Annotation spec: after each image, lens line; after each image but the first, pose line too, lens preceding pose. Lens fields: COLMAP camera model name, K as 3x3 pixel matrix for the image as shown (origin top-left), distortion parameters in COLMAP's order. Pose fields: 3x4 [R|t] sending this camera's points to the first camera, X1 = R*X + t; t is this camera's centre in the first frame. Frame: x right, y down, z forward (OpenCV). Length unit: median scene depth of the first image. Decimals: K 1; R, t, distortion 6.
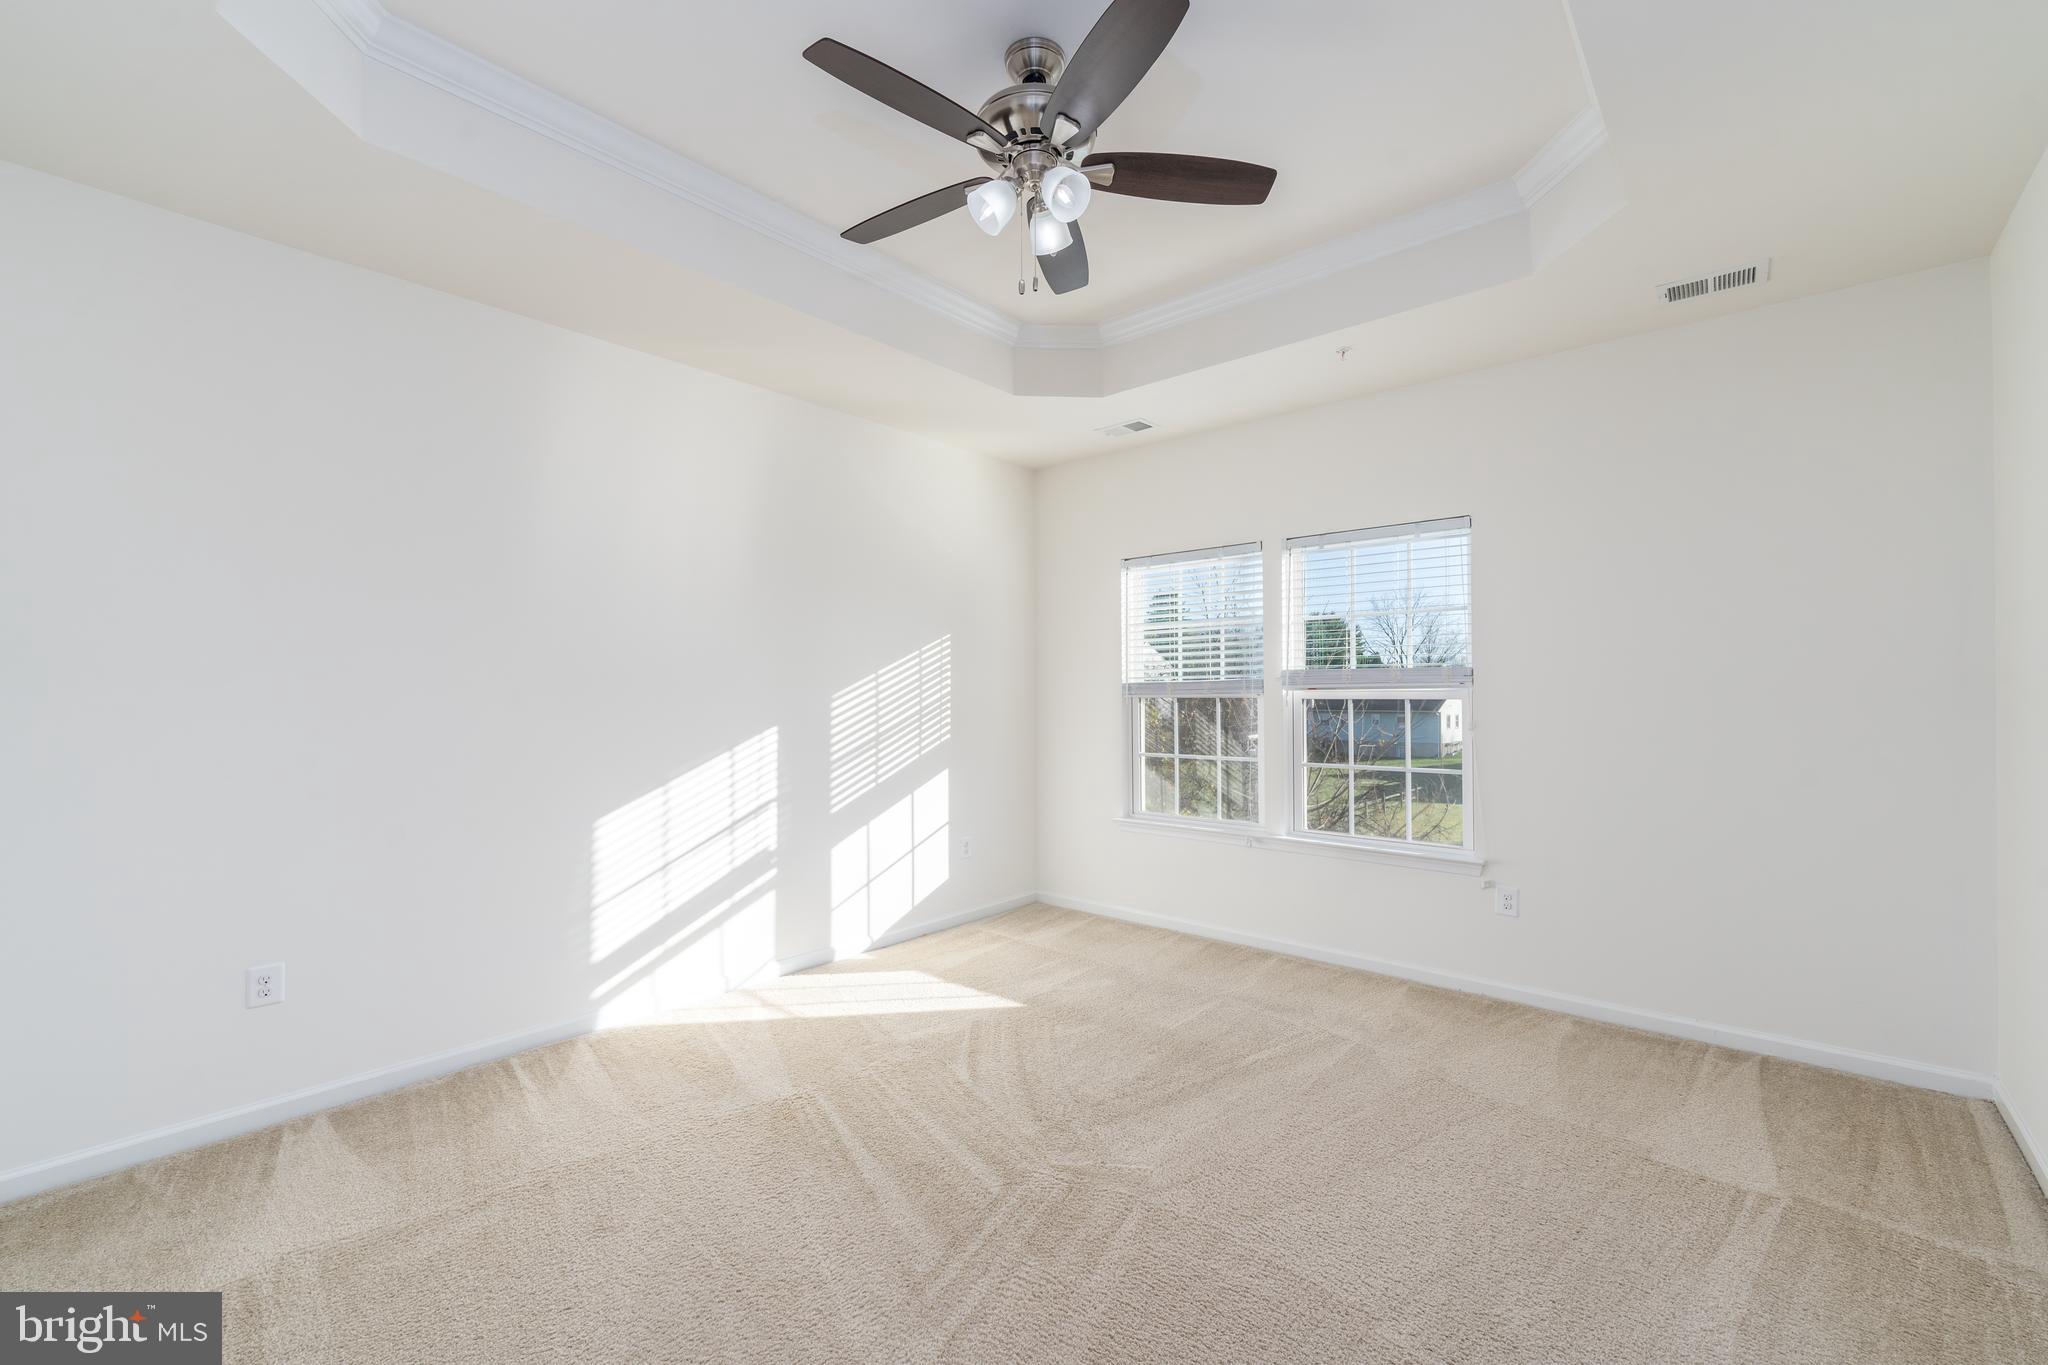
lens RADIAL K [[846.3, 0, 1011.1], [0, 846.3, 676.3], [0, 0, 1]] dist [0.000102, -0.000488]
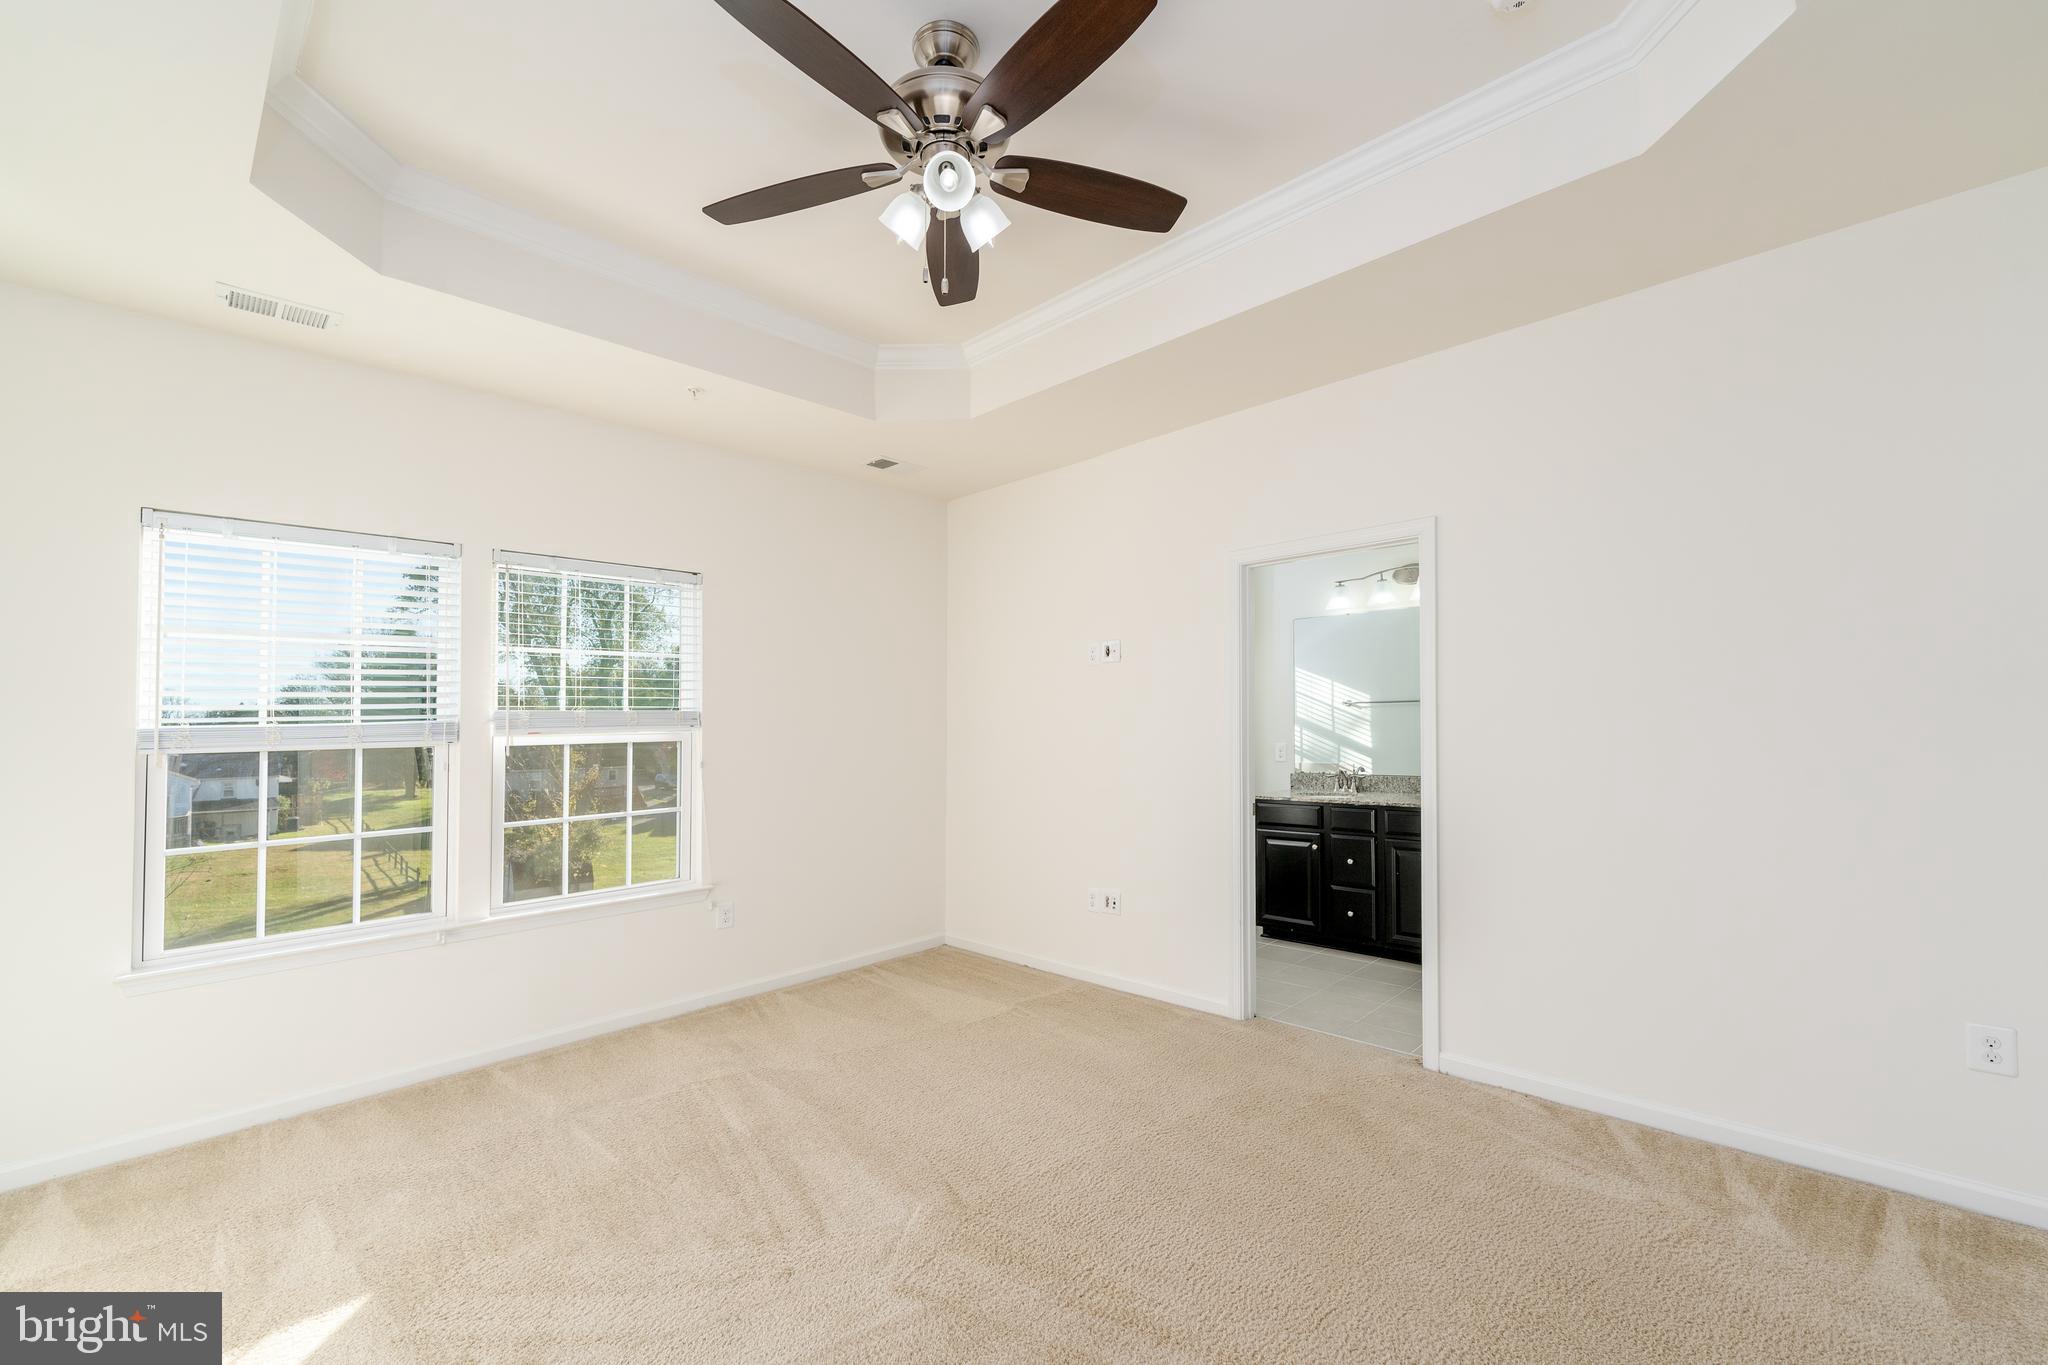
lens RADIAL K [[846.3, 0, 1026.7], [0, 846.3, 695.7], [0, 0, 1]] dist [0.000102, -0.000488]
pose [[0.045388, 0.036587, 0.998299, -0.493178], [0.003786, 0.999316, -0.036797, 0.011281], [-0.998962, 0.005449, 0.045219, 0.482298]]
